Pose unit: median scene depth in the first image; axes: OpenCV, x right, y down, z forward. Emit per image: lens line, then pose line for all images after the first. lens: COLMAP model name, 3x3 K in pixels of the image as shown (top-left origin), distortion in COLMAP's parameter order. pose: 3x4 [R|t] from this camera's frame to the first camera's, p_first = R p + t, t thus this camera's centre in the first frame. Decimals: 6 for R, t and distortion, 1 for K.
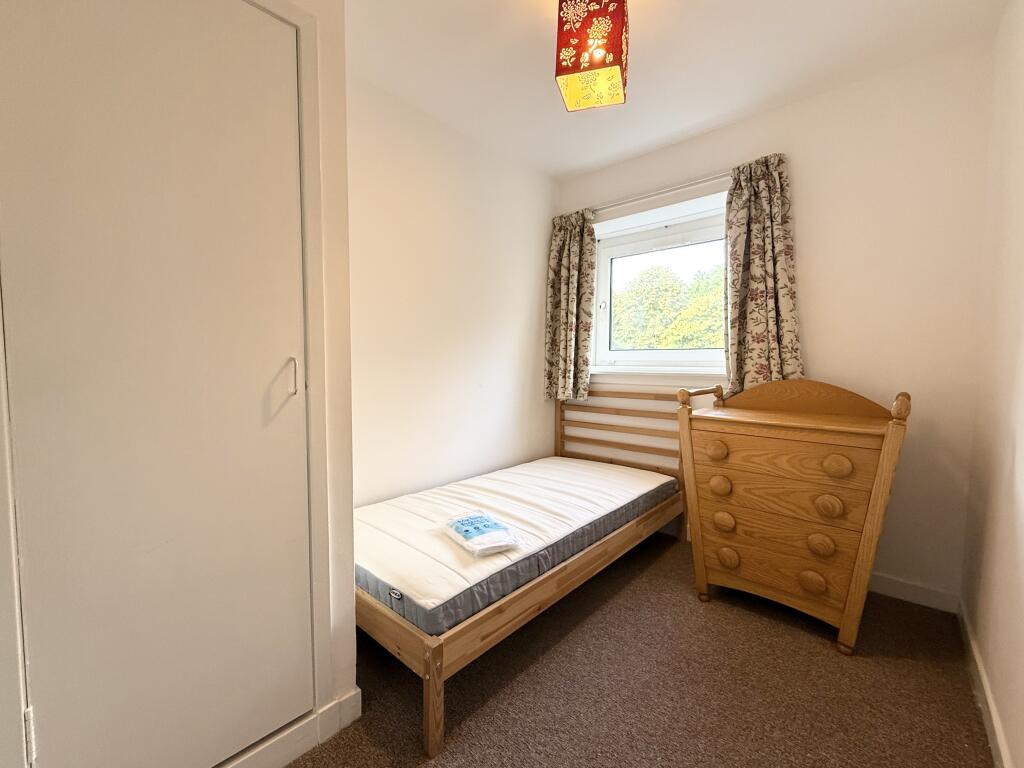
lens RADIAL K [[416.0, 0, 512.0], [0, 416.0, 384.0], [0, 0, 1]] dist [-0.000242, -0.000053]
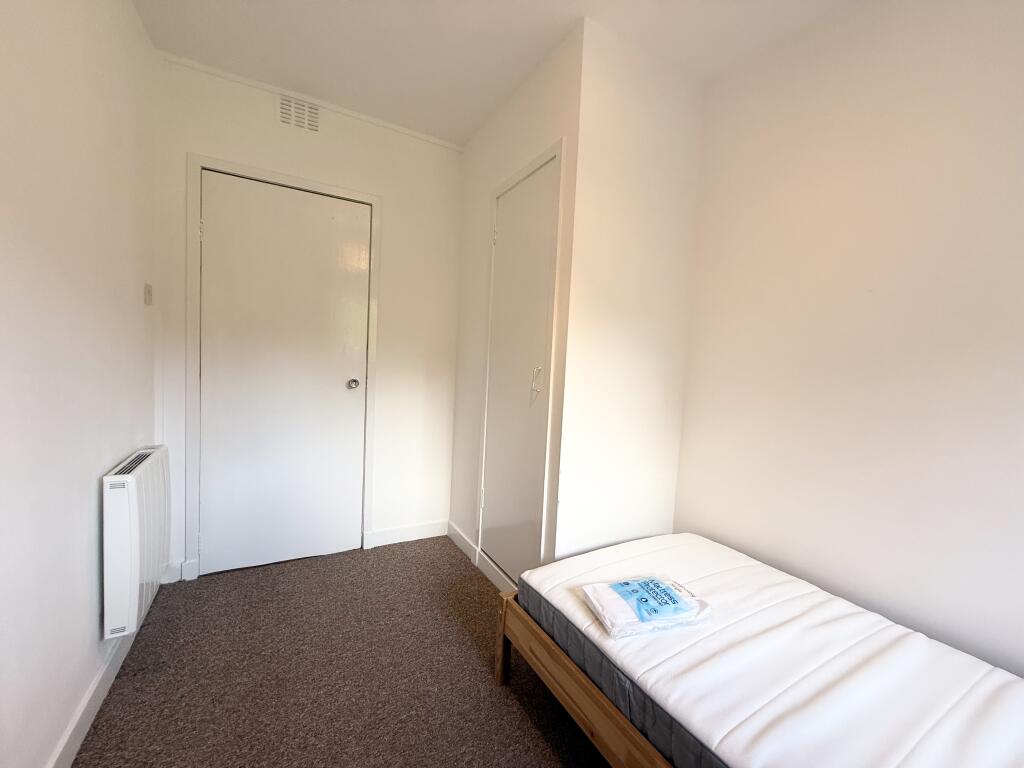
lens RADIAL K [[416.0, 0, 512.0], [0, 416.0, 384.0], [0, 0, 1]] dist [-0.000242, -0.000053]
pose [[-0.312546, 0.037715, -0.949153, 0.749655], [-0.098646, 0.992520, 0.071922, -0.075322], [0.944767, 0.116109, -0.306488, 1.031135]]
